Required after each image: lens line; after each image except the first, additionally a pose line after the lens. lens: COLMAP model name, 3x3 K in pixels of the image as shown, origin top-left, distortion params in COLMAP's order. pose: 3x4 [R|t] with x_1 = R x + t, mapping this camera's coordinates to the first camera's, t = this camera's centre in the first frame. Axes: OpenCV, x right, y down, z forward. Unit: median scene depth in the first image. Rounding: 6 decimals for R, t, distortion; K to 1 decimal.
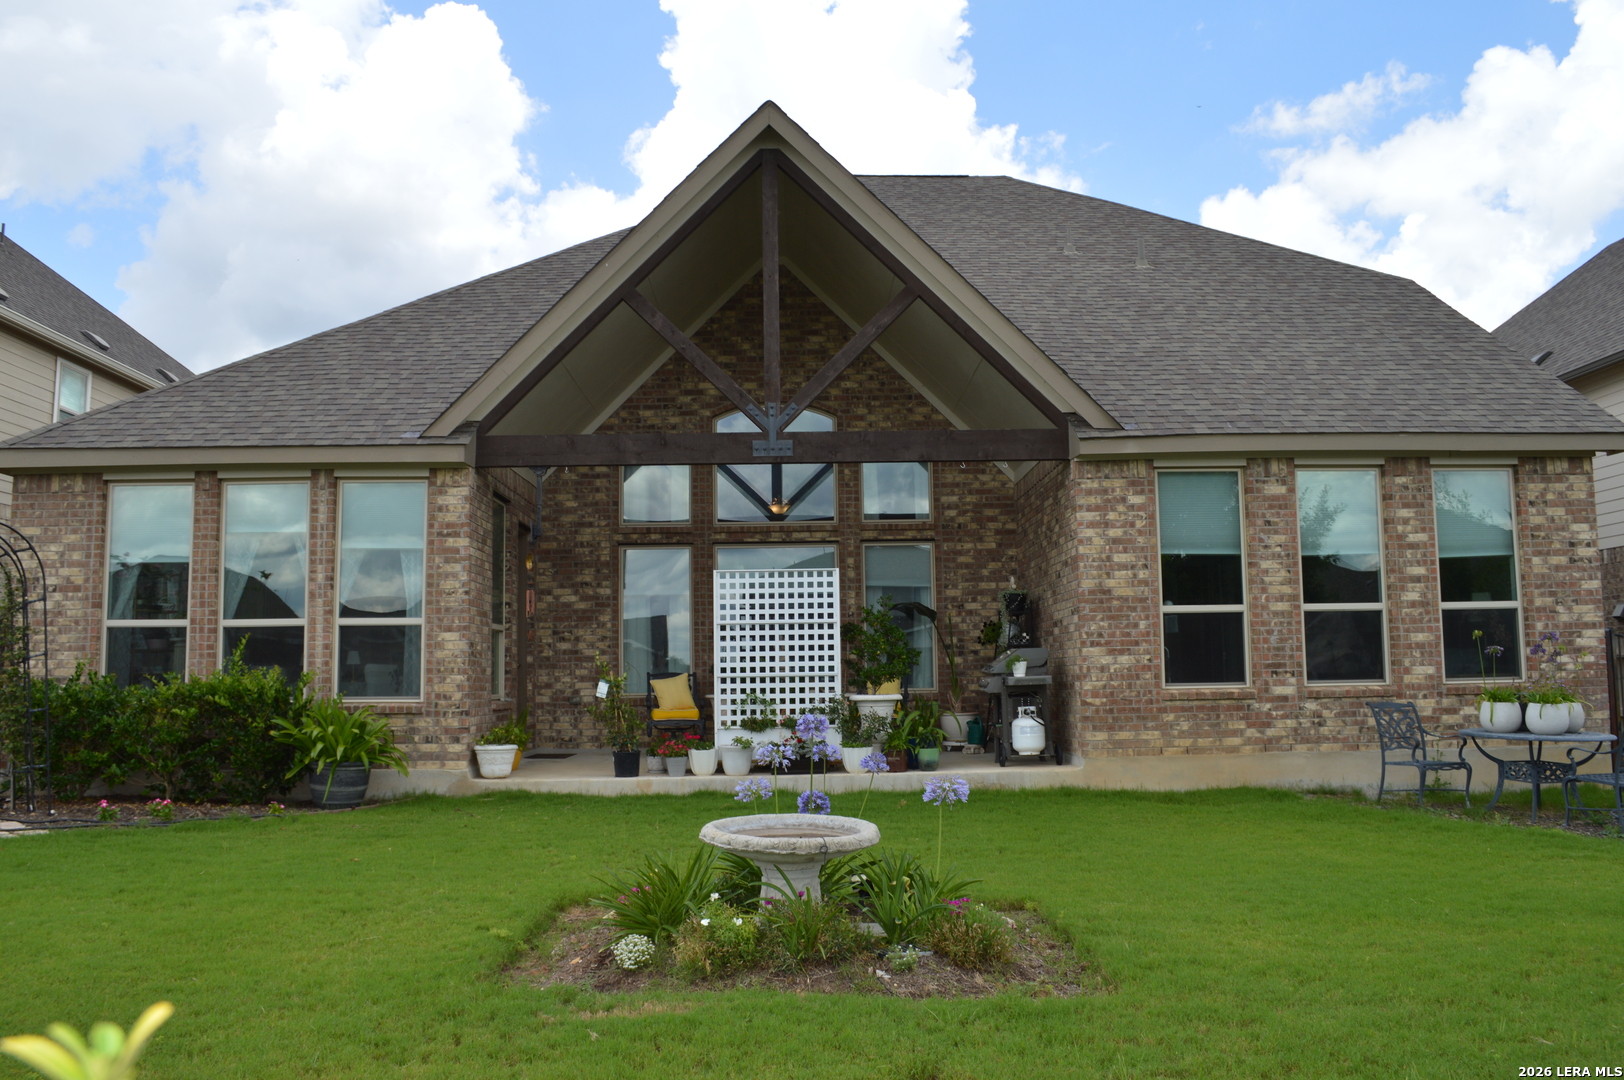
lens RADIAL K [[1298.5, 0, 812.0], [0, 1298.5, 540.0], [0, 0, 1]] dist [-0.078819, 0.004302]
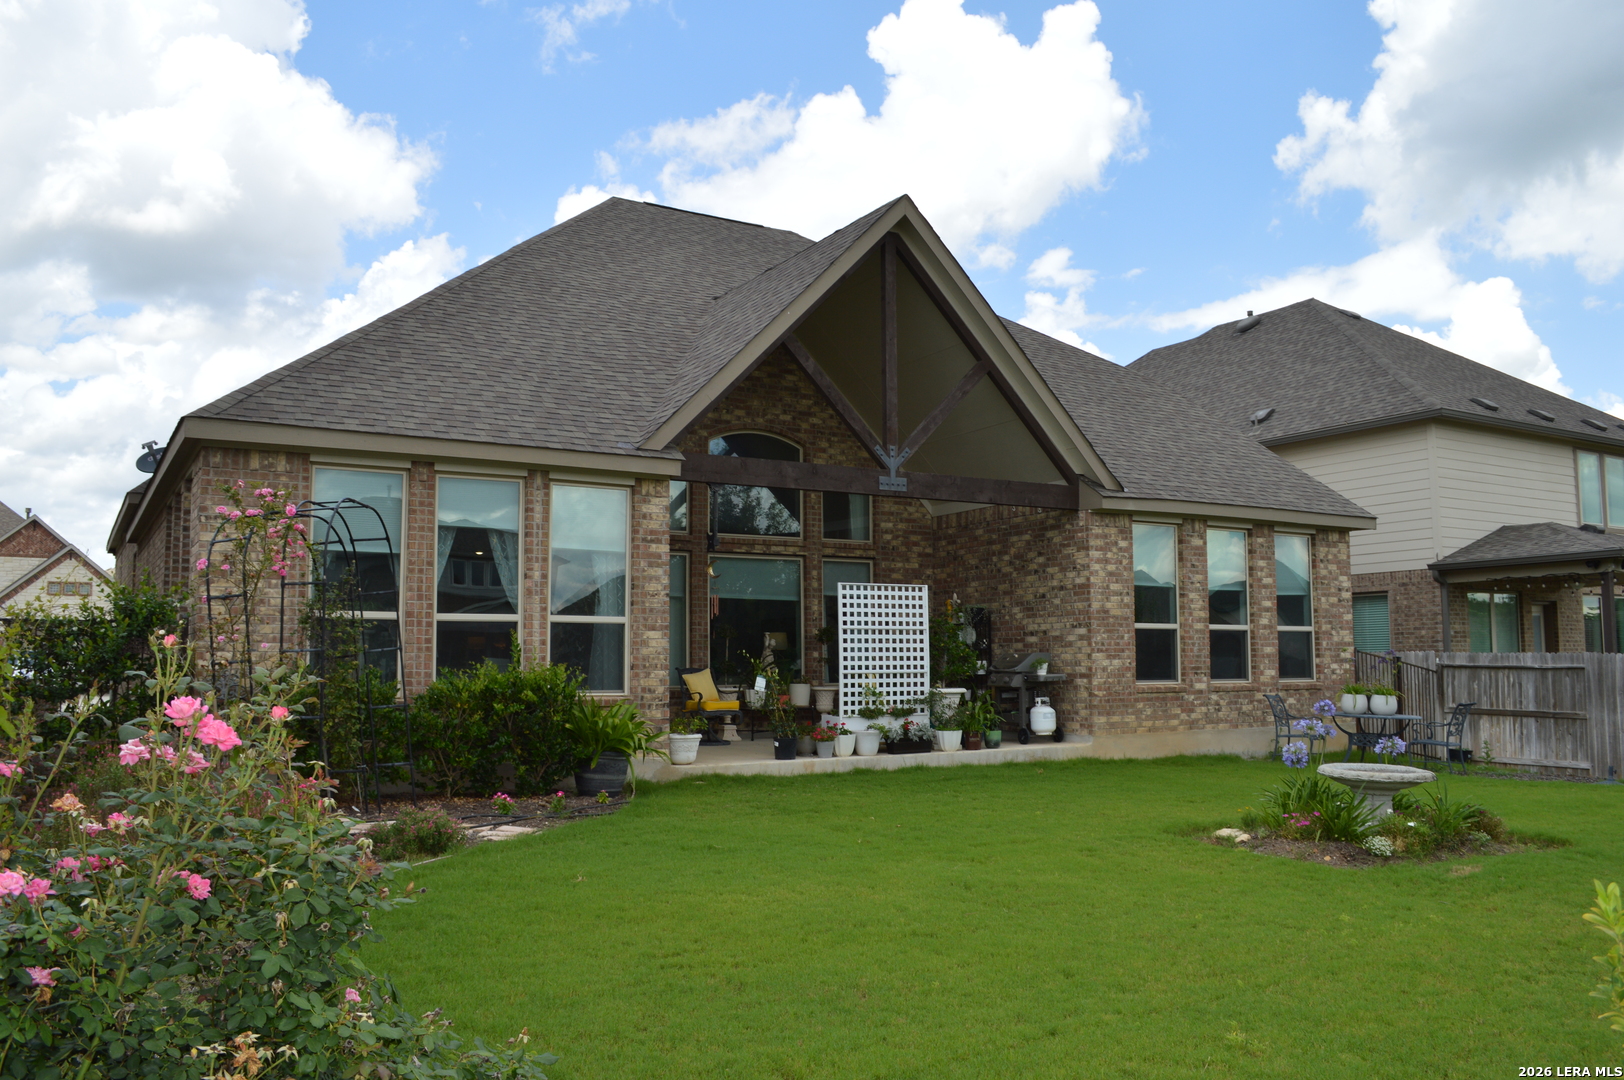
lens RADIAL K [[1298.5, 0, 812.0], [0, 1298.5, 540.0], [0, 0, 1]] dist [-0.078819, 0.004302]
pose [[0.869491, 0.057866, 0.490548, -0.693866], [-0.060618, 0.998108, -0.010294, -0.001739], [-0.490216, -0.020786, 0.871353, -0.013992]]
